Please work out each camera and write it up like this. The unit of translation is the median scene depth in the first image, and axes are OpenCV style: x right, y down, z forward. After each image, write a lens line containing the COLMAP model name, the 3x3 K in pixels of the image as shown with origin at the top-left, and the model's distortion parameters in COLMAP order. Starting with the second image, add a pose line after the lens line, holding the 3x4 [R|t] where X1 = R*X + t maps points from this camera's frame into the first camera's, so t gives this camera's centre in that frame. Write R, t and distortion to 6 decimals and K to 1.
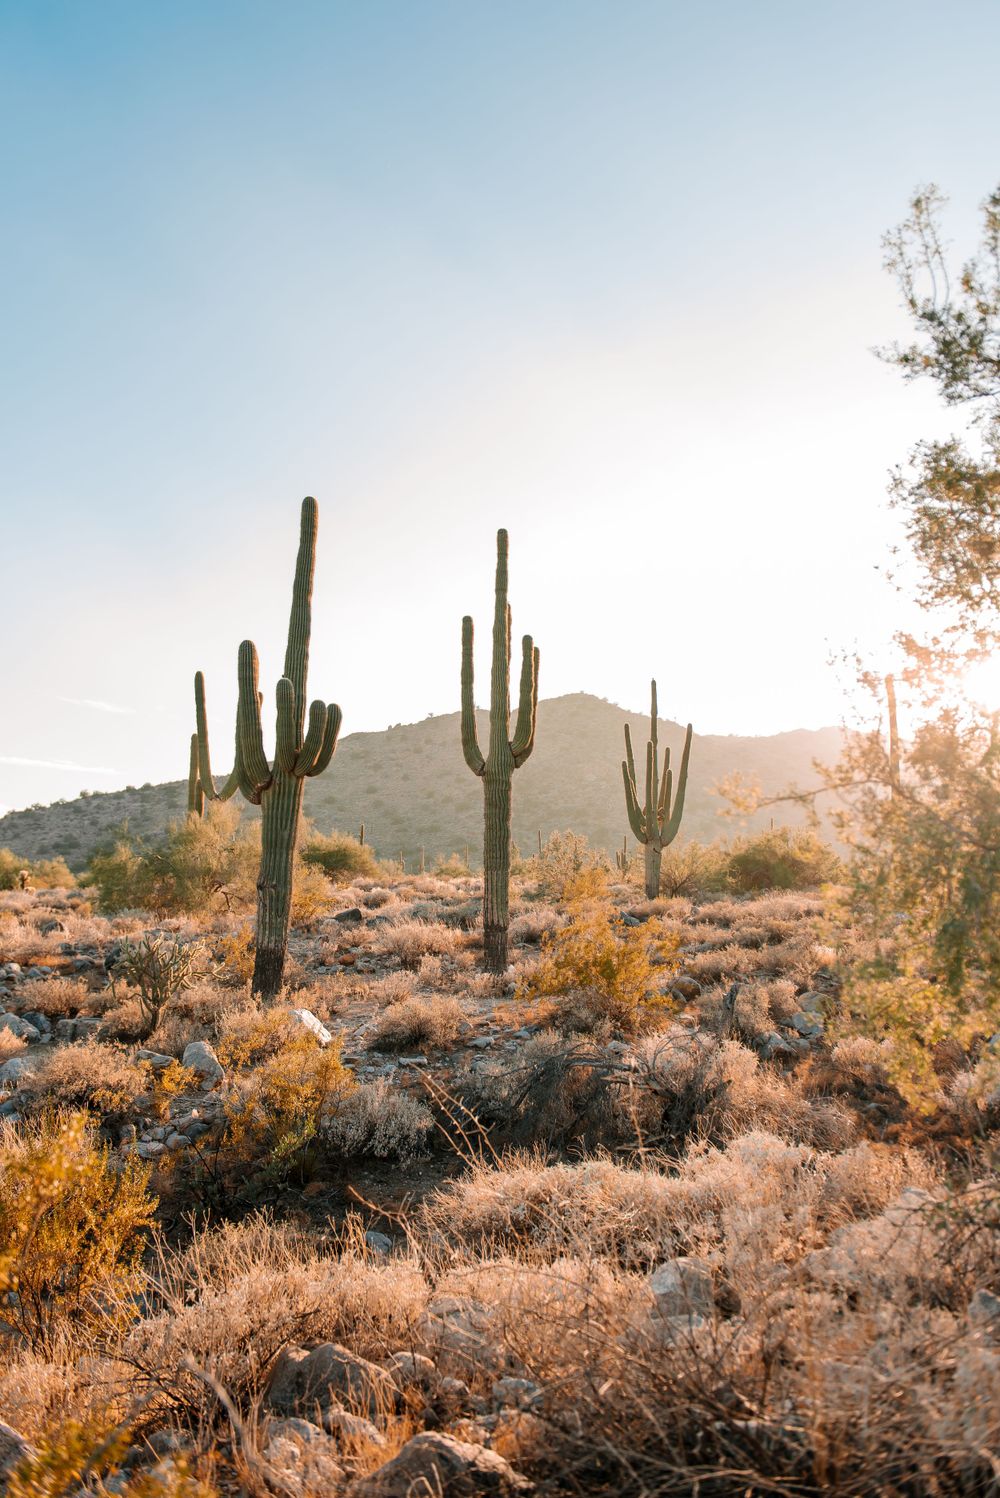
lens RADIAL K [[1151.2, 0, 489.4], [0, 1151.2, 747.0], [0, 0, 1]] dist [-0.034089, -0.003389]
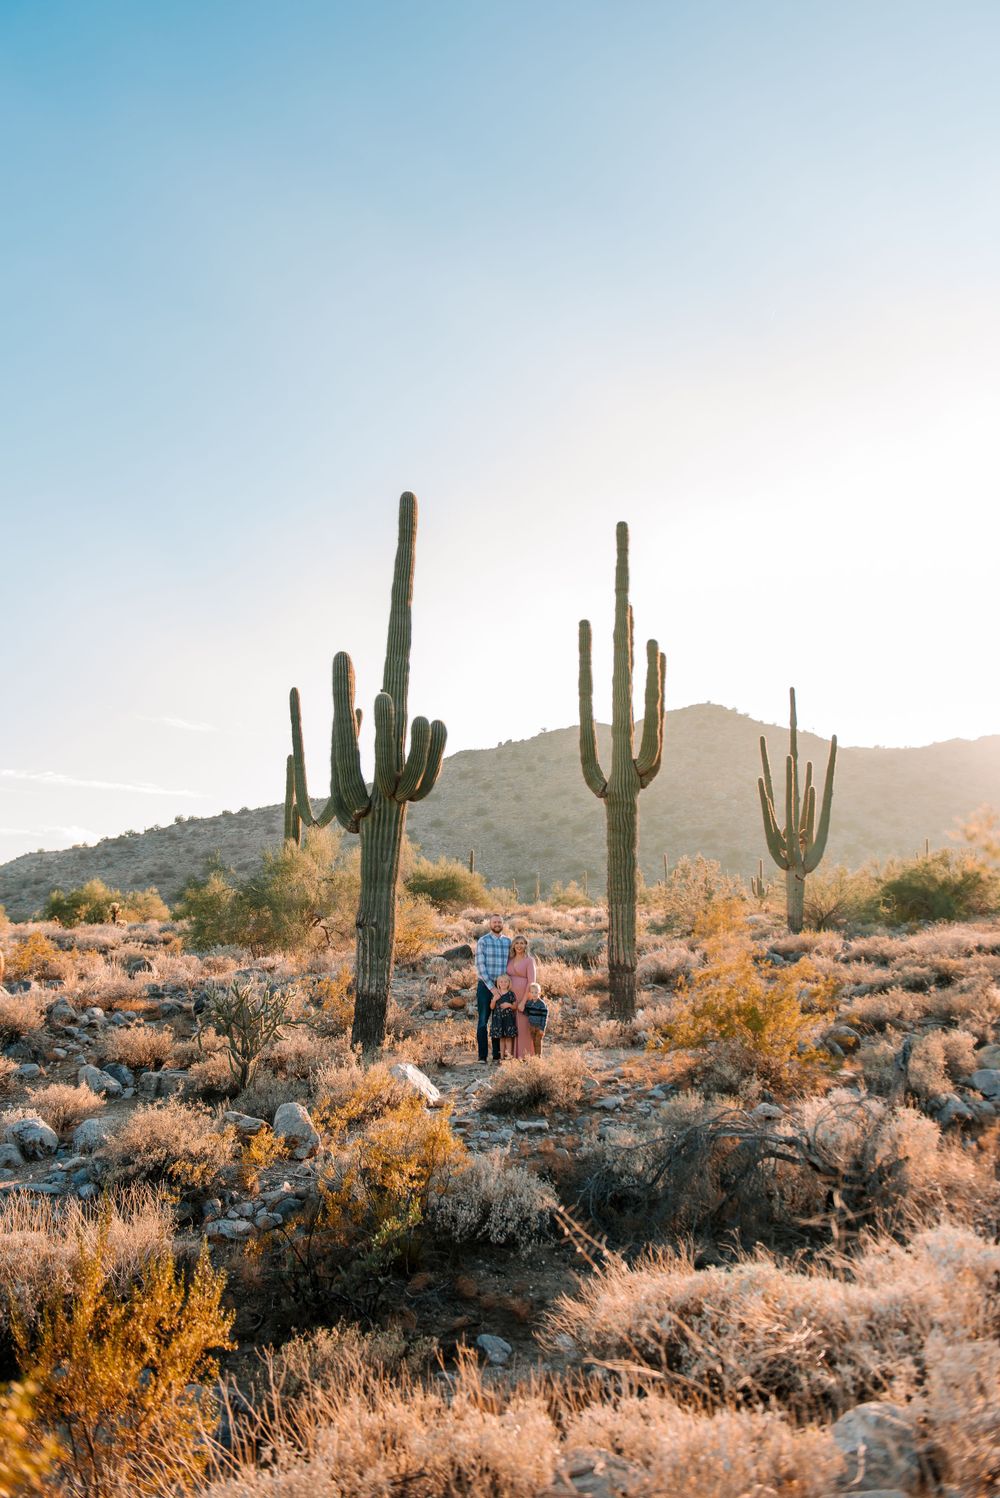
lens RADIAL K [[1242.6, 0, 488.0], [0, 1242.6, 744.4], [0, 0, 1]] dist [-0.015130, -0.007249]
pose [[0.995276, -0.016402, -0.095693, -0.003260], [0.014858, 0.999748, -0.016828, -0.001498], [0.095945, 0.015326, 0.995269, 0.033372]]
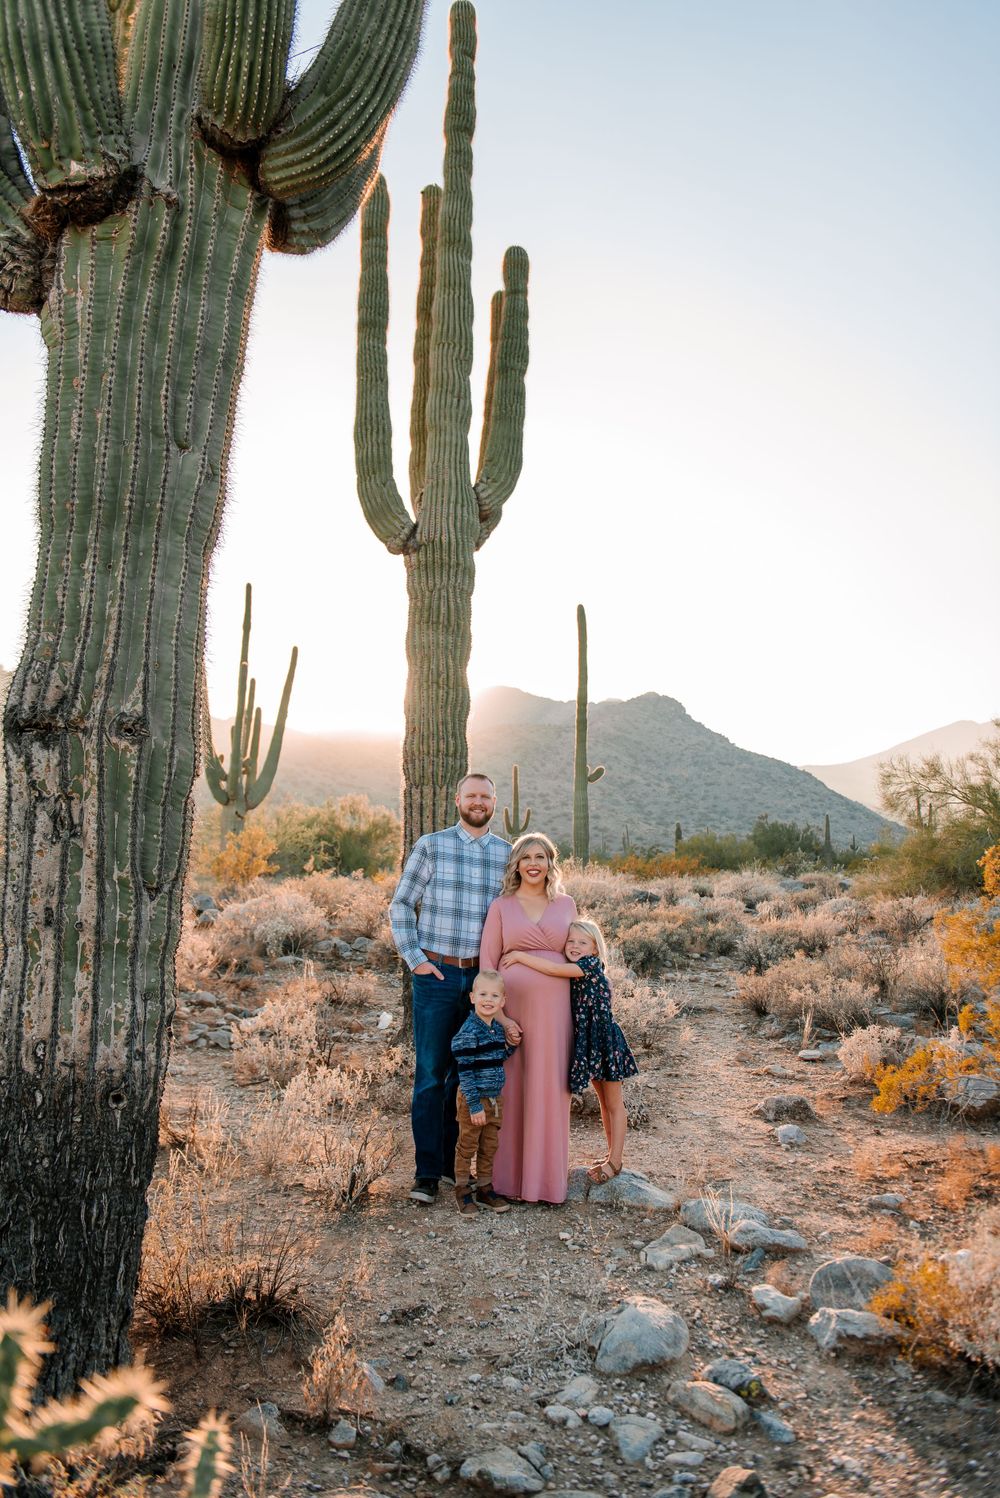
lens RADIAL K [[1148.5, 0, 489.9], [0, 1148.5, 746.6], [0, 0, 1]] dist [-0.034833, -0.003512]
pose [[0.865491, 0.065500, 0.496623, -0.197173], [-0.069374, 0.997534, -0.010663, 0.105849], [-0.496097, -0.025224, 0.867901, 0.702570]]
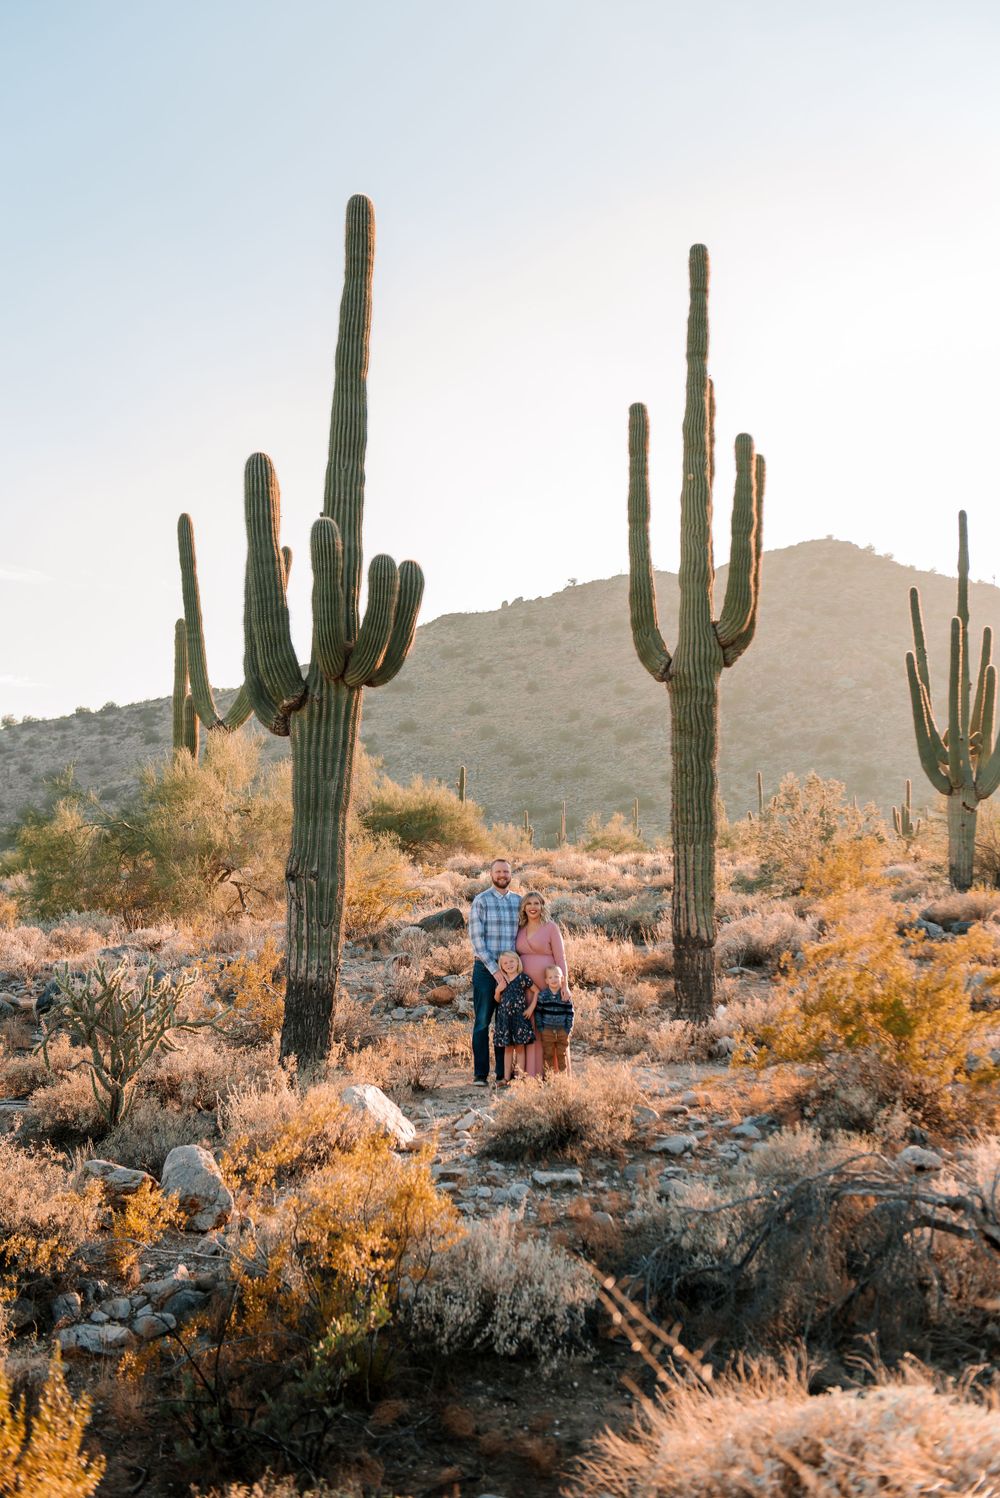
lens RADIAL K [[1912.7, 0, 487.3], [0, 1912.7, 747.5], [0, 0, 1]] dist [0.113591, 0.033197]
pose [[0.995288, -0.012063, -0.096205, -0.004218], [0.017645, 0.998196, 0.057381, 0.001636], [0.095339, -0.058808, 0.993706, 0.035259]]
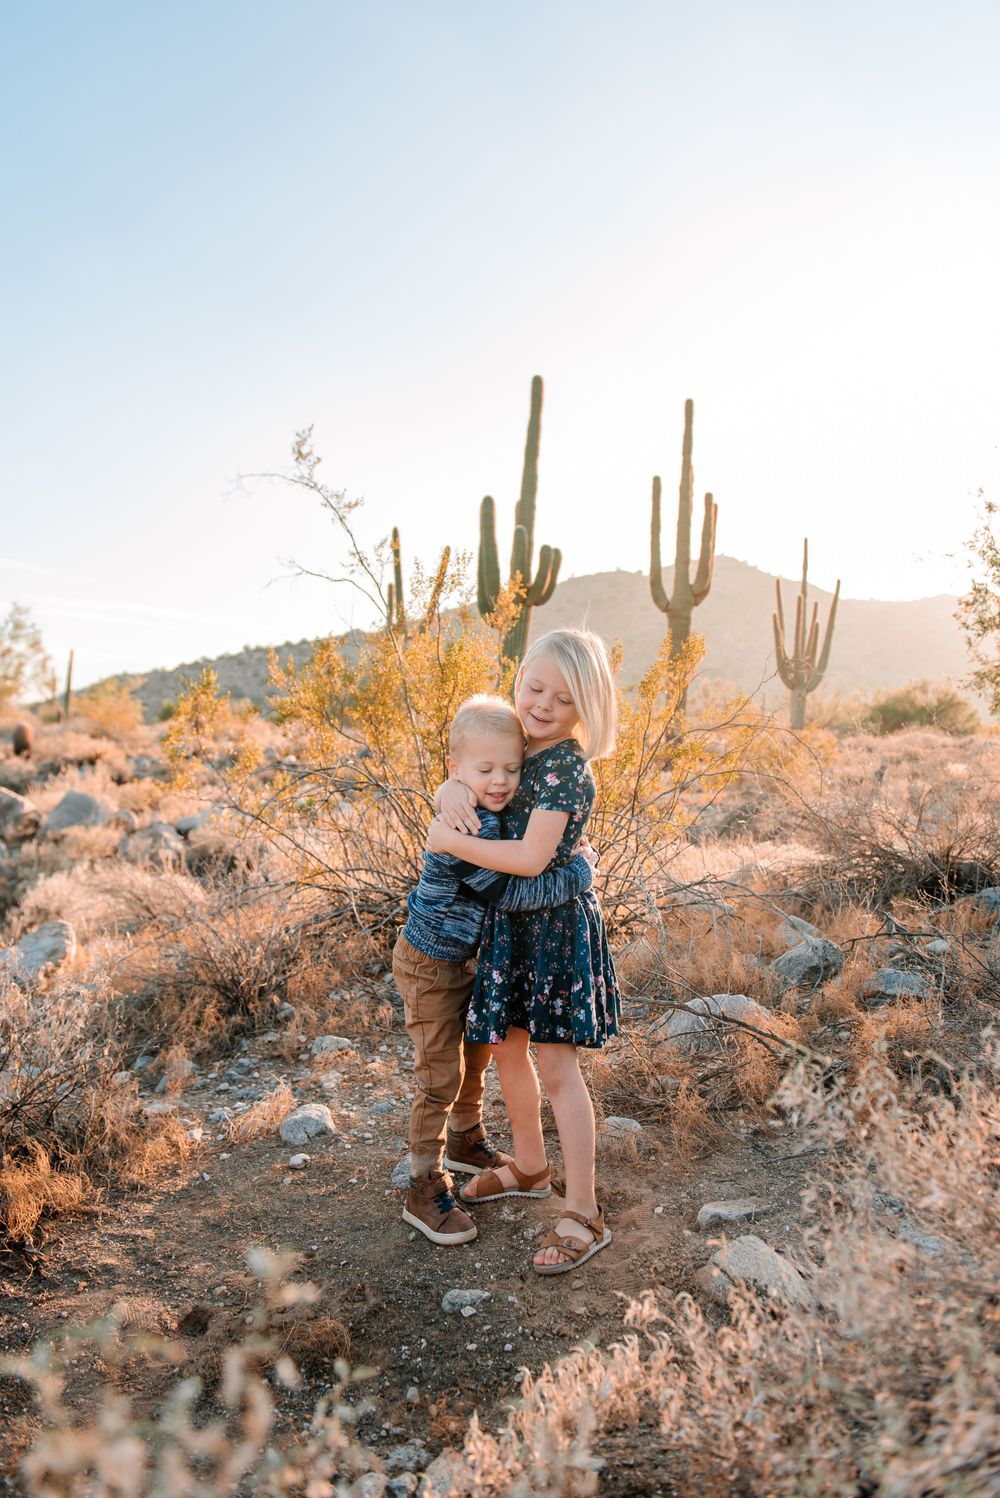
lens RADIAL K [[1122.5, 0, 474.1], [0, 1122.5, 746.5], [0, 0, 1]] dist [-0.036740, -0.009265]
pose [[0.991280, 0.026515, -0.129074, -0.055898], [-0.010615, 0.992431, 0.122347, 0.025526], [0.131341, -0.119910, 0.984058, -0.203309]]
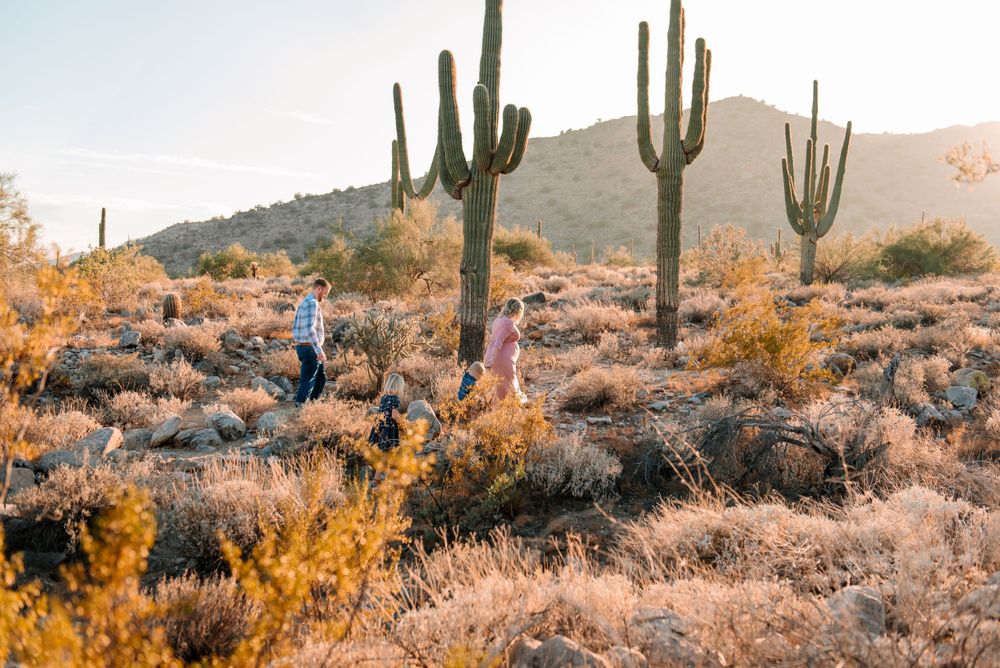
lens RADIAL K [[1022.1, 0, 500.0], [0, 1022.1, 334.0], [0, 0, 1]] dist [0.030331, 0.023871]
pose [[0.989378, 0.008965, -0.145089, -0.011678], [0.016769, 0.984395, 0.175175, 0.003820], [0.144395, -0.175747, 0.973788, -0.003715]]
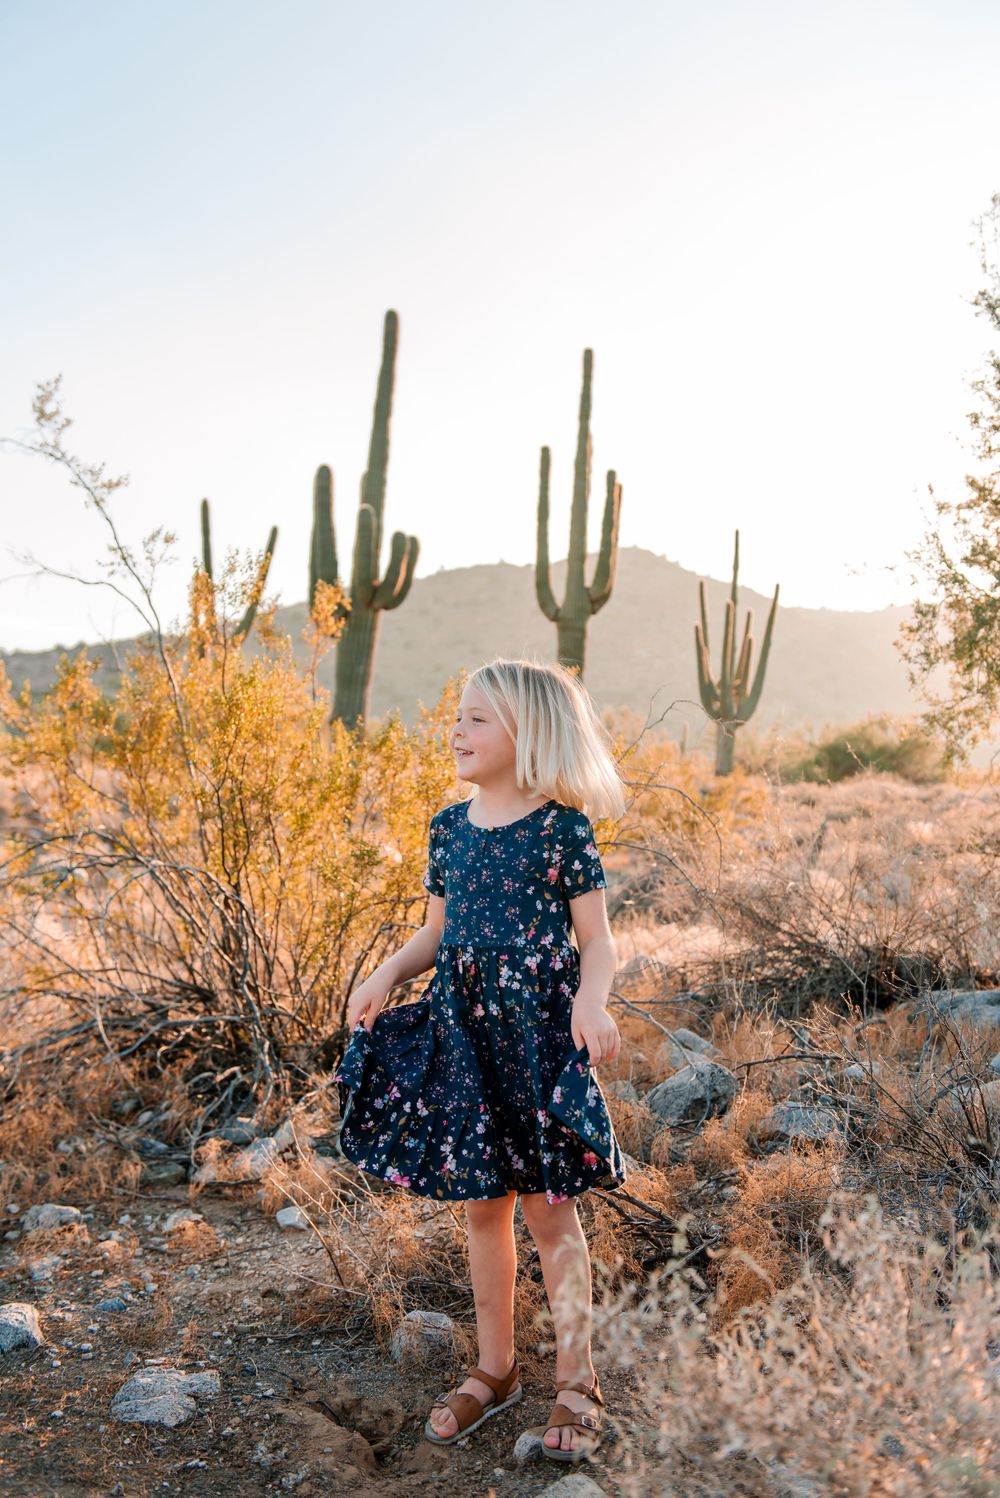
lens RADIAL K [[1472.5, 0, 477.1], [0, 1472.5, 747.4], [0, 0, 1]] dist [0.028791, 0.004128]
pose [[0.999101, 0.038416, -0.017956, -0.049033], [-0.036631, 0.995182, 0.090943, 0.021951], [0.021363, -0.090204, 0.995694, -0.204186]]
